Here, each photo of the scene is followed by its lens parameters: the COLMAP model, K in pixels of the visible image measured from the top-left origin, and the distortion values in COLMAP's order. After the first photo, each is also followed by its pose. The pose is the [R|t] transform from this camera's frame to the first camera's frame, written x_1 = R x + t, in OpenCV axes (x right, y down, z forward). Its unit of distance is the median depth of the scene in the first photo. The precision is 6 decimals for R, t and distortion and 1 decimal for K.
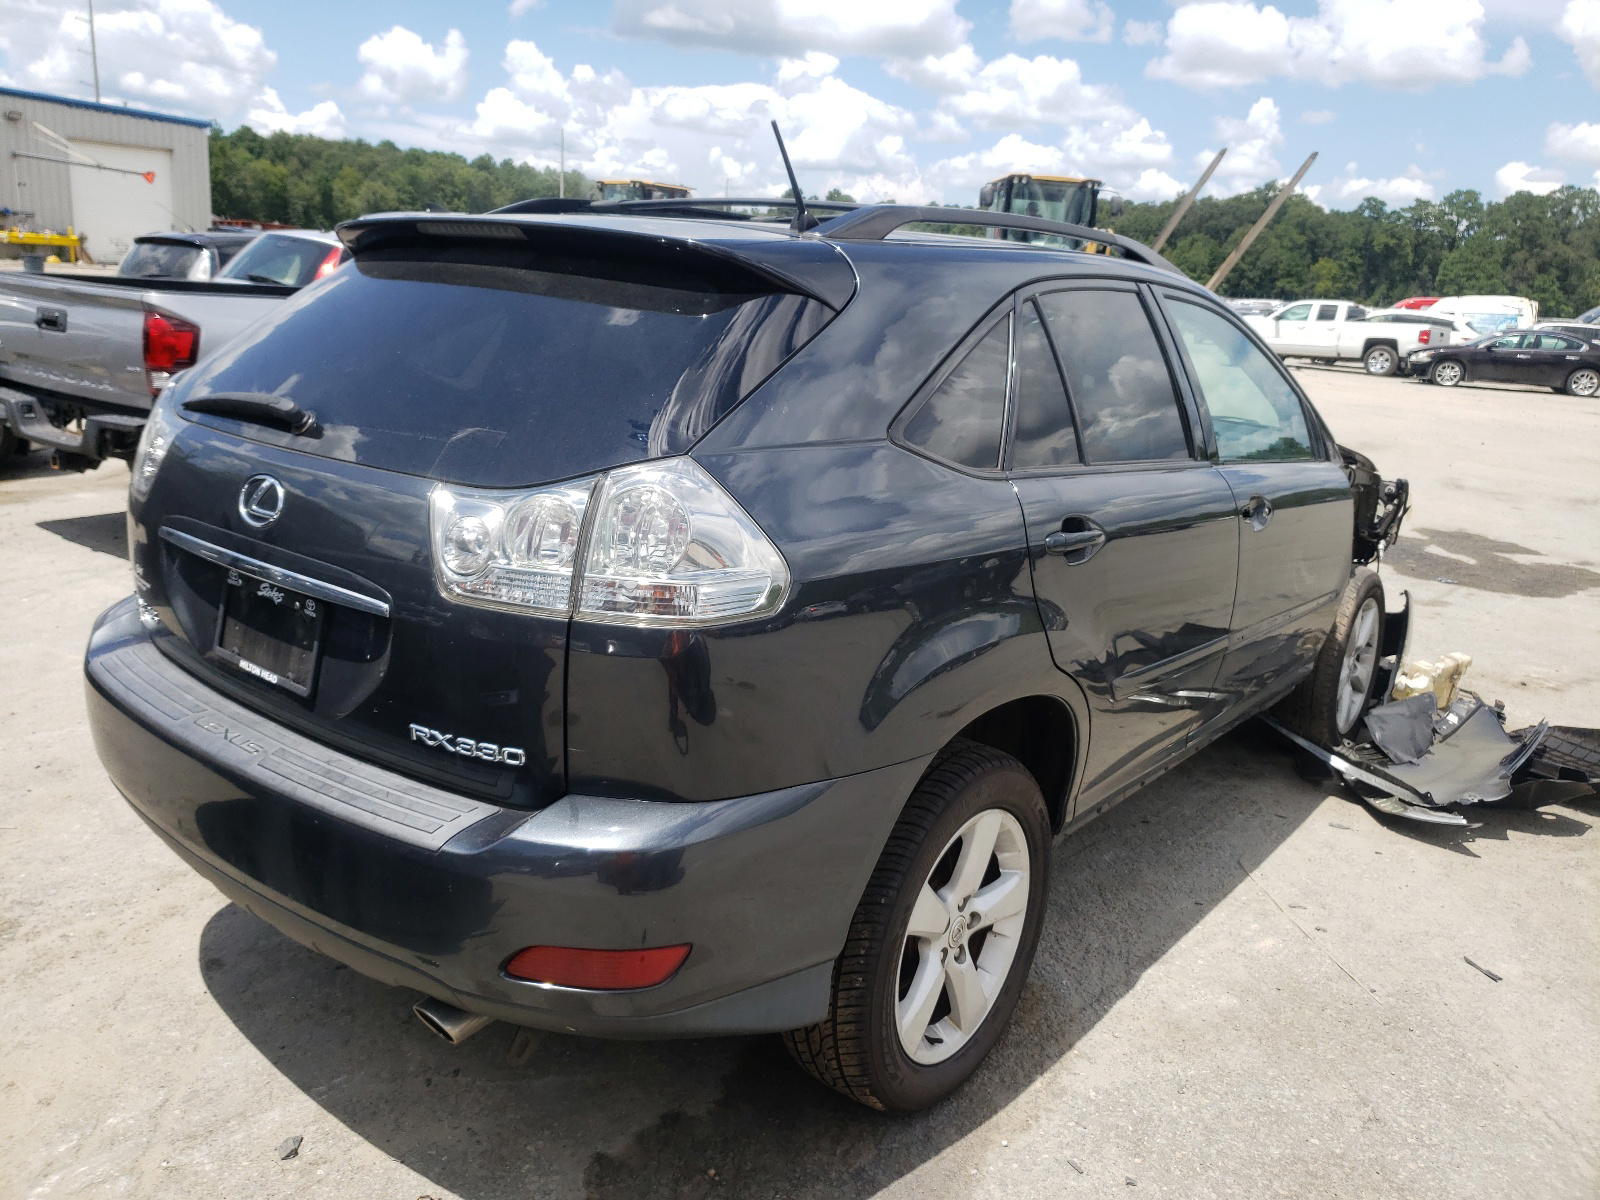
lens RADIAL K [[1194.2, 0, 800.0], [0, 1194.2, 600.0], [0, 0, 1]] dist [0.007674, 0.004241]
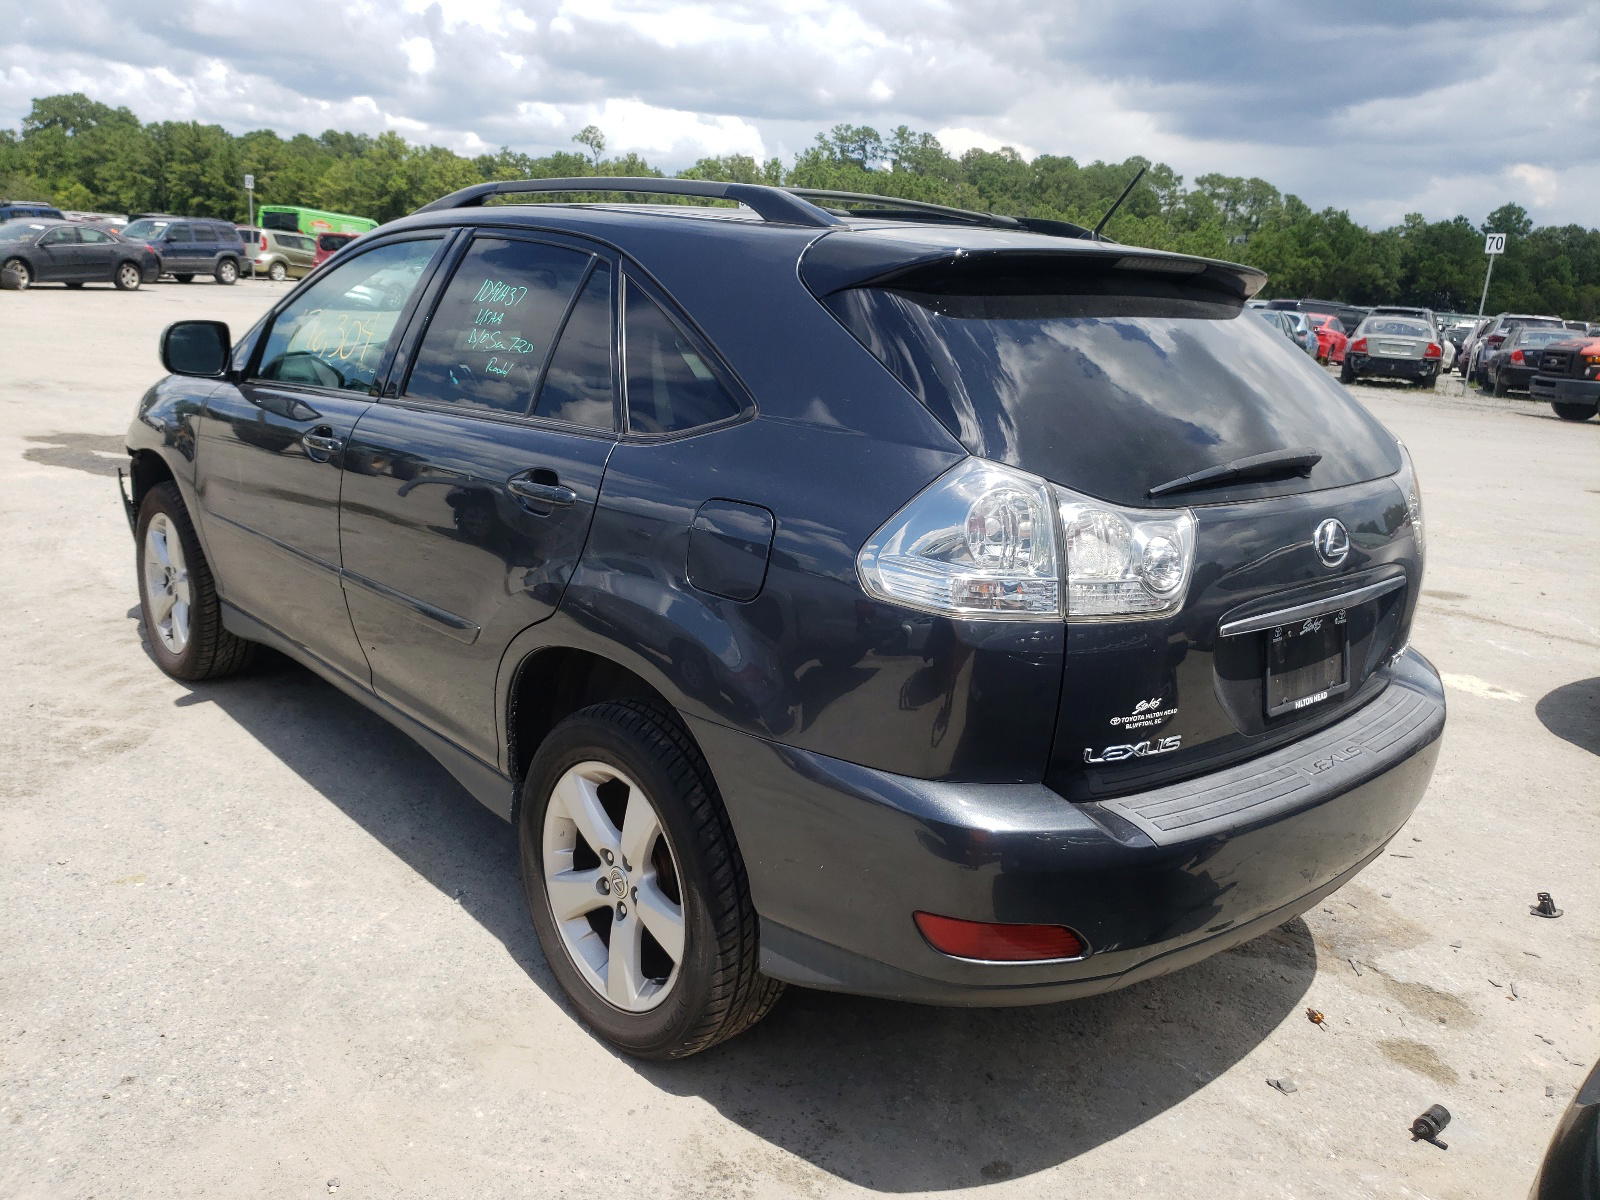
lens RADIAL K [[1211.6, 0, 800.4], [0, 1211.6, 652.2], [0, 0, 1]] dist [0.000100, 0.001019]
pose [[0.204742, -0.344361, 0.916240, -1.338200], [0.206925, 0.930142, 0.303346, -0.356779], [-0.956694, 0.127485, 0.261696, 0.997492]]
